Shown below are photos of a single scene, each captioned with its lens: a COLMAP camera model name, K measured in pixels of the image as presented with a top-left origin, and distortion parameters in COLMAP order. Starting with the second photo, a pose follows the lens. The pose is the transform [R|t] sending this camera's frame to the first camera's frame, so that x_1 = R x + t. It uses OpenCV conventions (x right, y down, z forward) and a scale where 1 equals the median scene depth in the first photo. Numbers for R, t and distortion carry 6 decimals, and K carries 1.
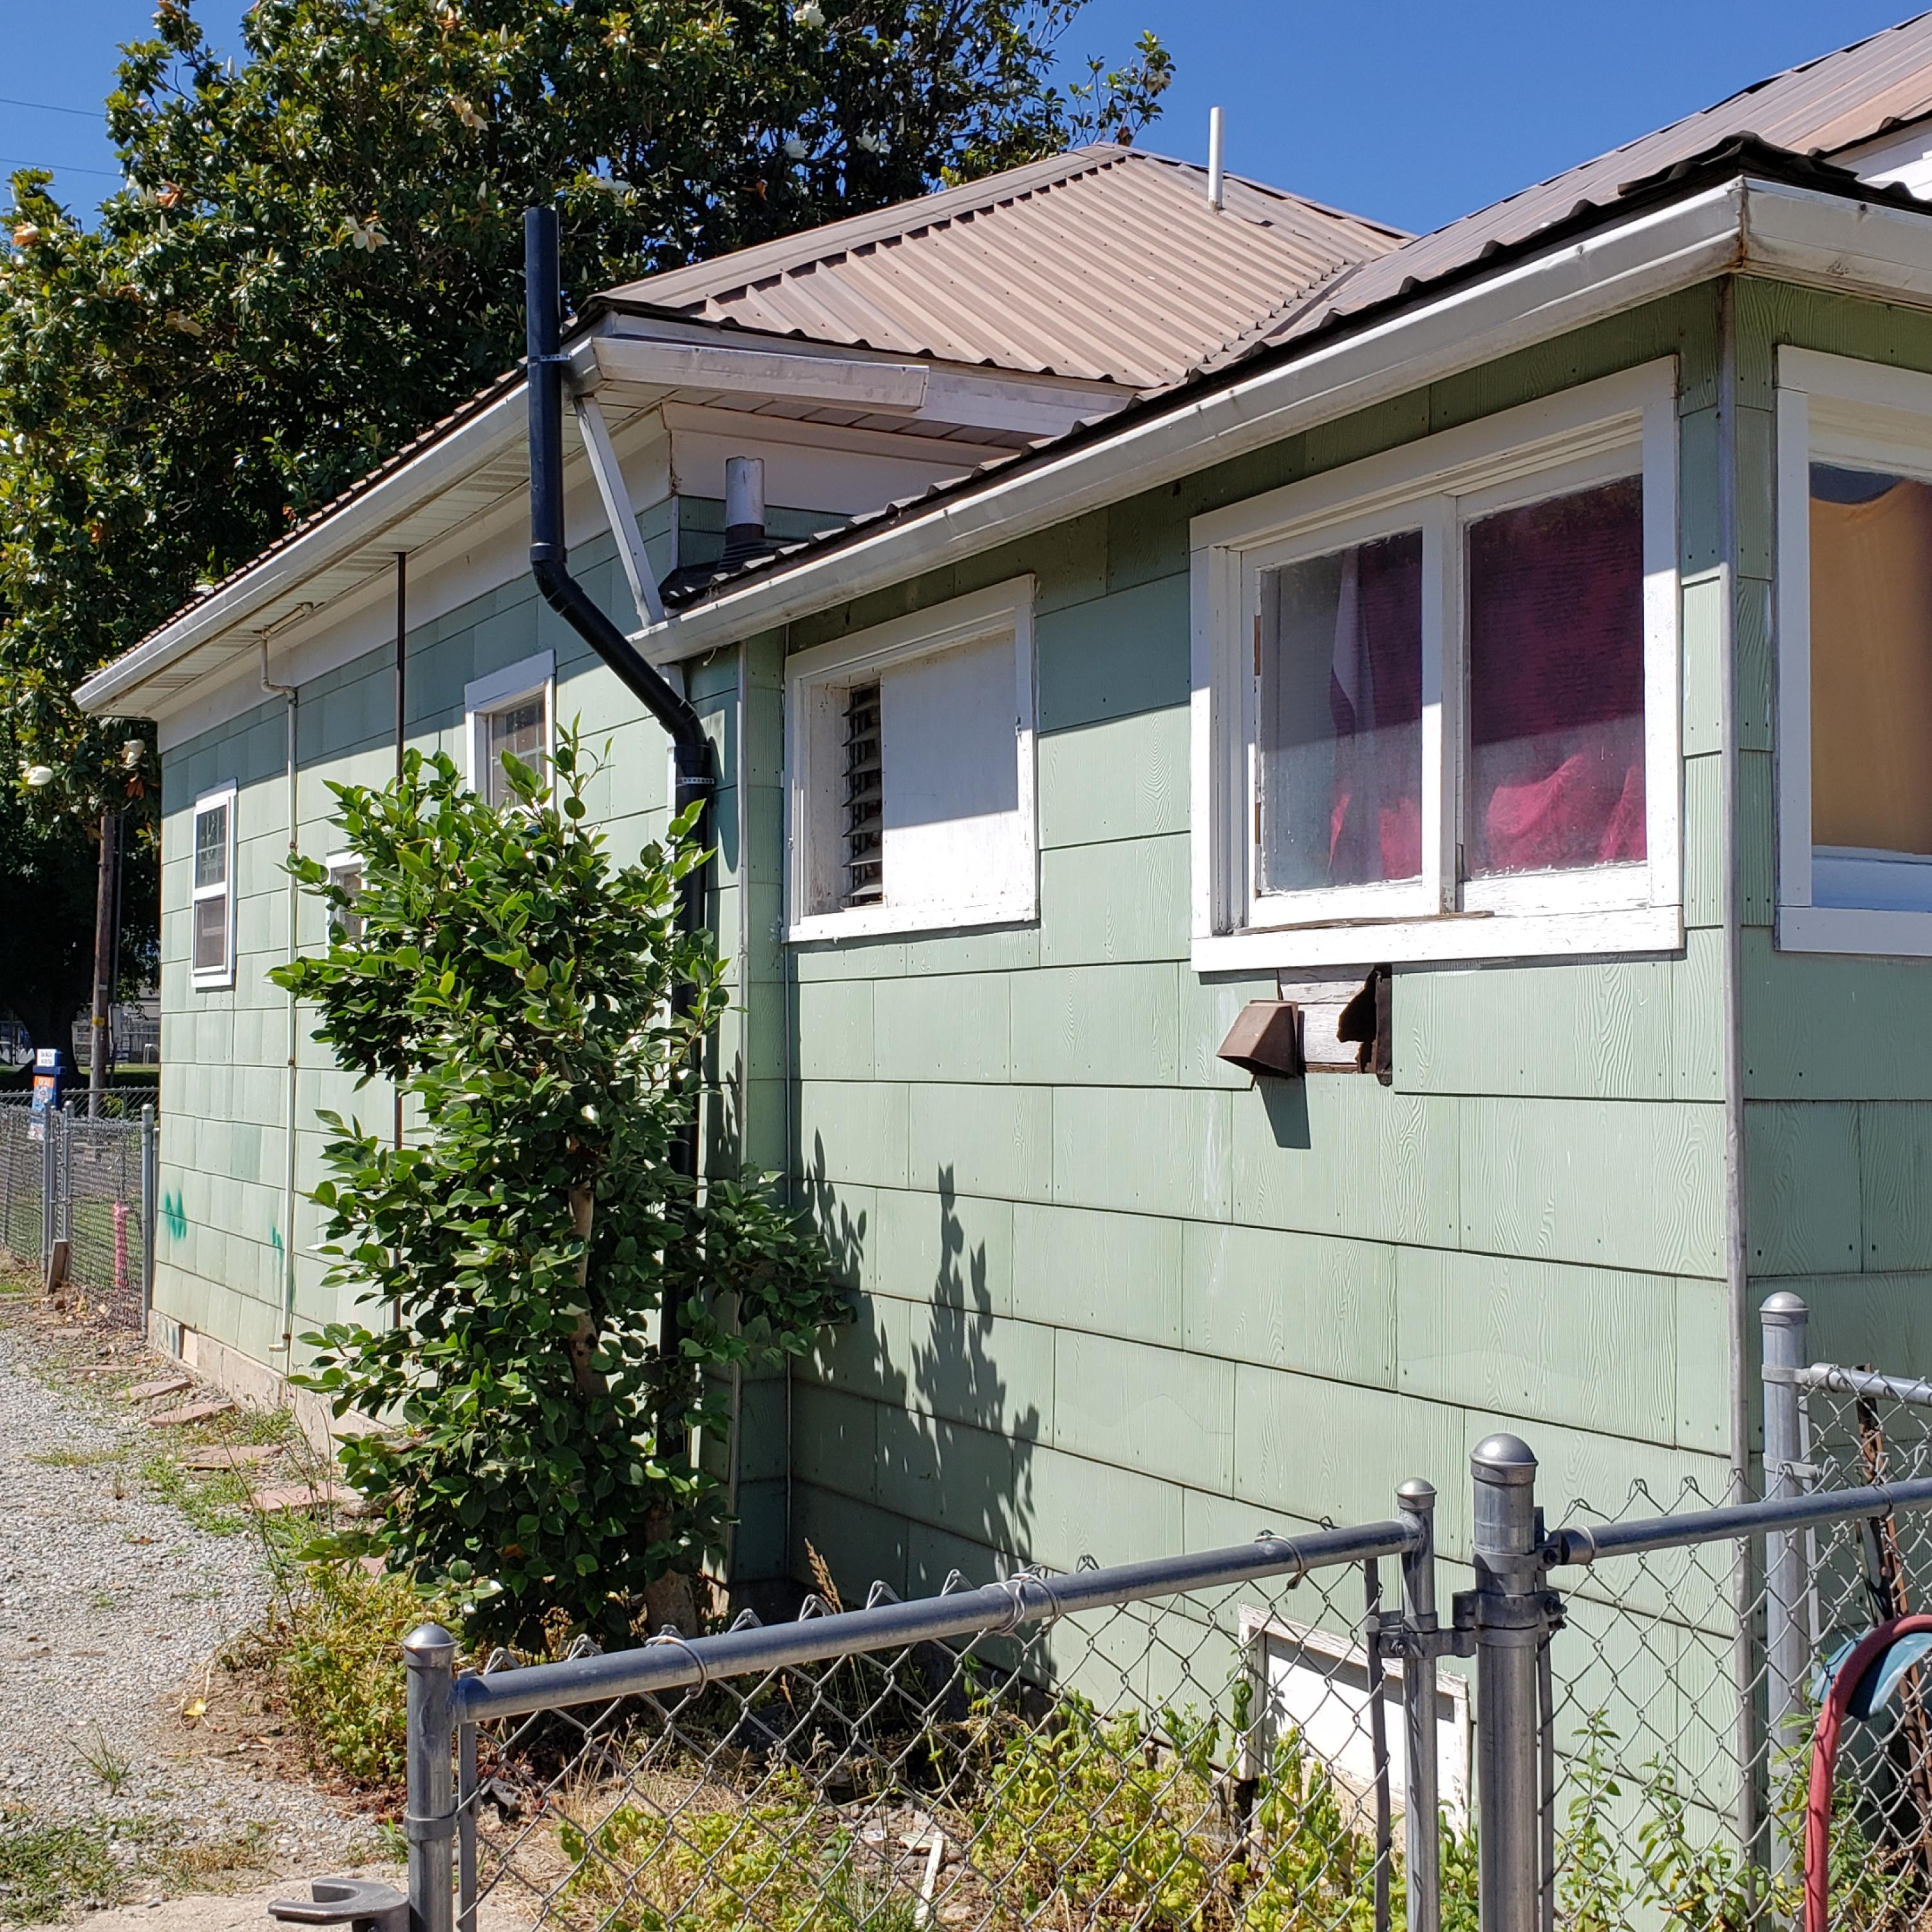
lens RADIAL K [[2524.7, 0, 966.0], [0, 2524.7, 966.0], [0, 0, 1]] dist [0.032608, -0.128911]
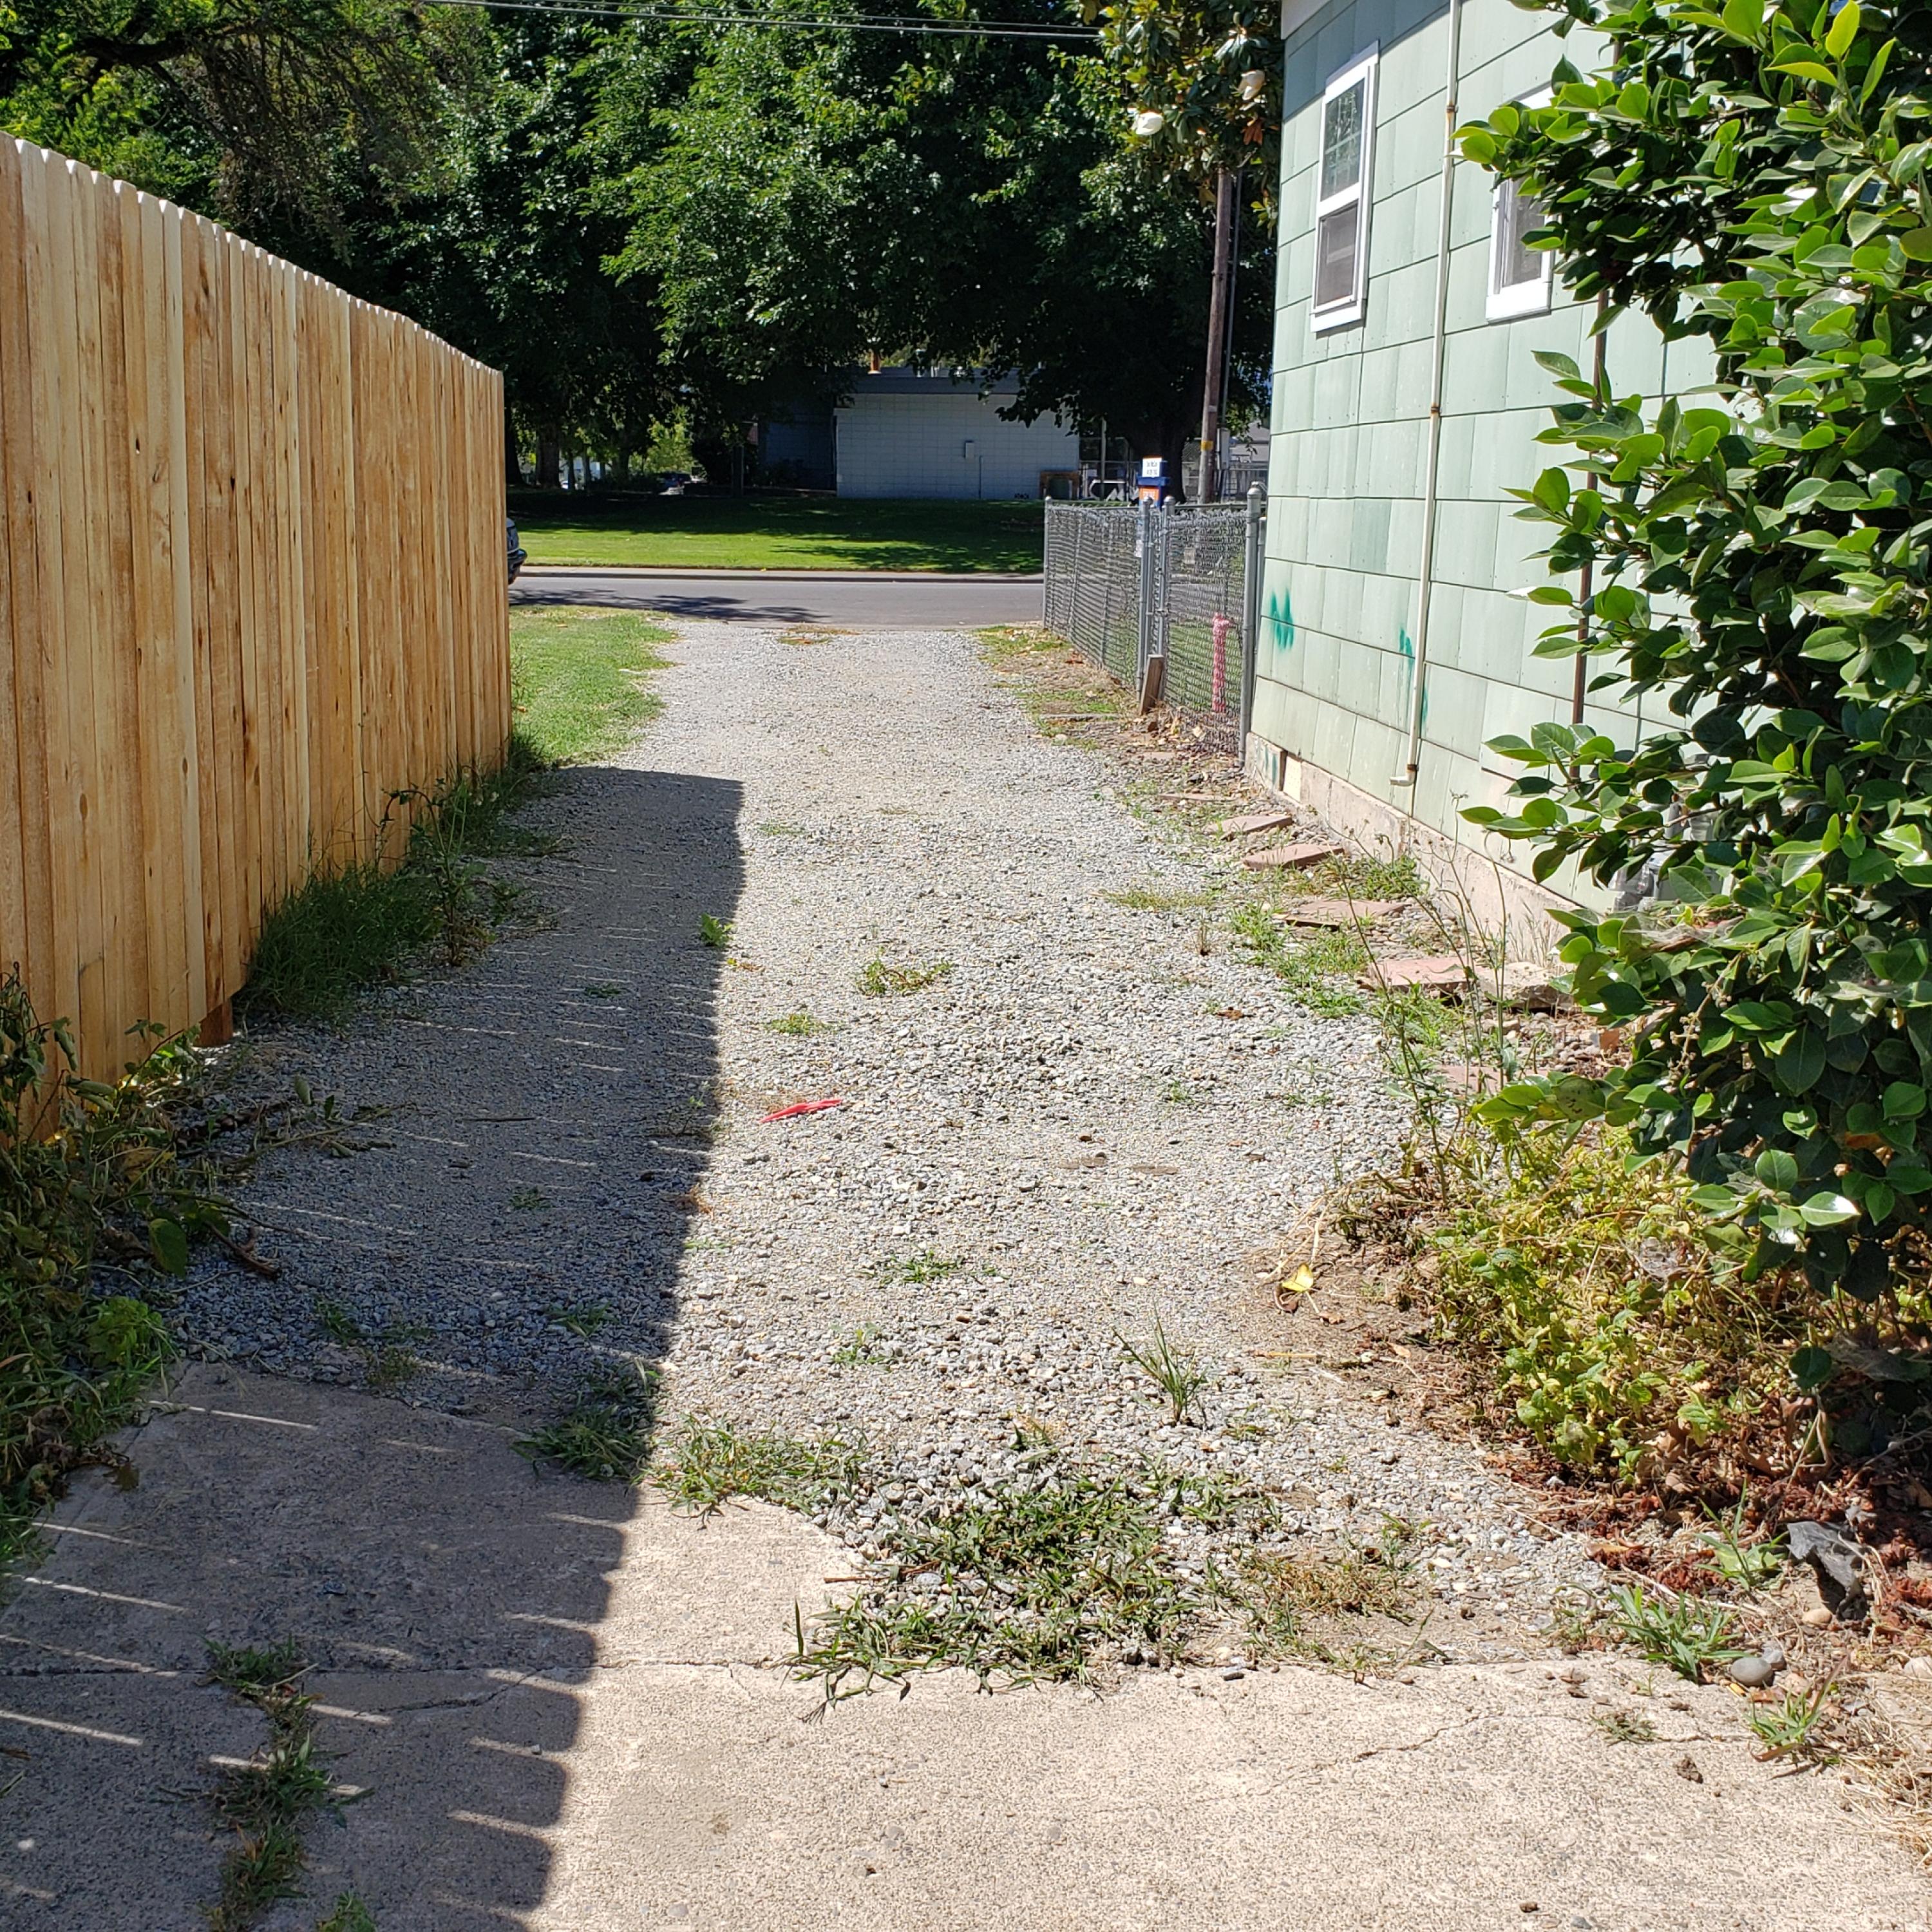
lens RADIAL K [[2683.4, 0, 966.0], [0, 2683.4, 966.0], [0, 0, 1]] dist [0.559682, -2.251451]
pose [[0.914432, 0.085415, -0.395623, -0.113682], [-0.000980, 0.977942, 0.208874, 0.061909], [0.404738, -0.190614, 0.894346, 0.354929]]
